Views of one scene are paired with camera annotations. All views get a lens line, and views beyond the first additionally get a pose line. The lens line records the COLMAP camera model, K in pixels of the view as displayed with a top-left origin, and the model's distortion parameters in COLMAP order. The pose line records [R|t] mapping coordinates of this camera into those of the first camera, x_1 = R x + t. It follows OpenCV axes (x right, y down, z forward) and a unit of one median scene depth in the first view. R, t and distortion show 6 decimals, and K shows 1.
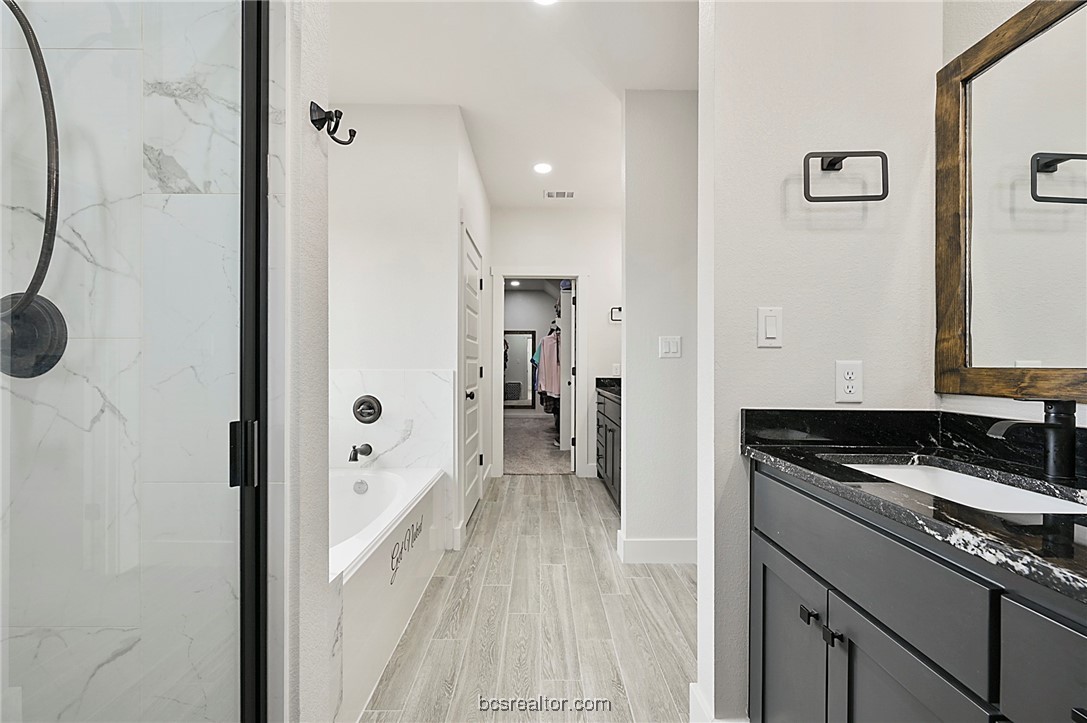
lens RADIAL K [[435.5, 0, 543.5], [0, 435.5, 361.5], [0, 0, 1]] dist [-0.000050, -0.000079]
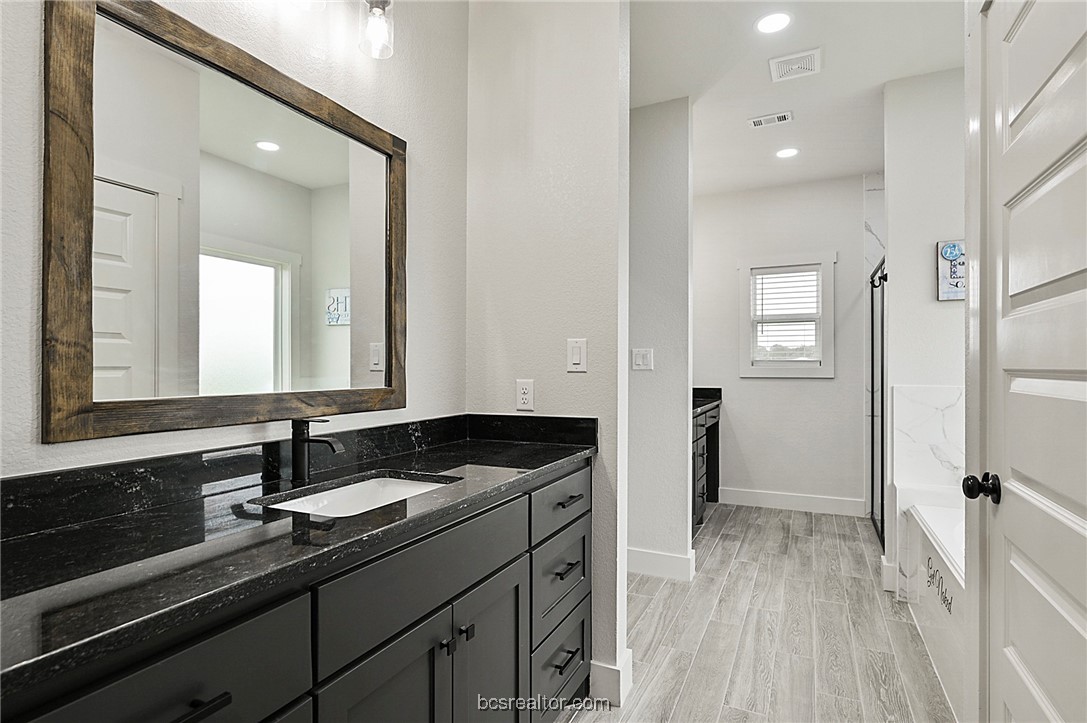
lens RADIAL K [[463.1, 0, 542.8], [0, 463.1, 380.9], [0, 0, 1]] dist [-0.022081, 0.000080]
pose [[-0.863413, -0.006662, 0.504453, -0.059317], [0.002313, 0.999850, 0.017164, -0.023986], [-0.504492, 0.015986, -0.863268, 1.843555]]
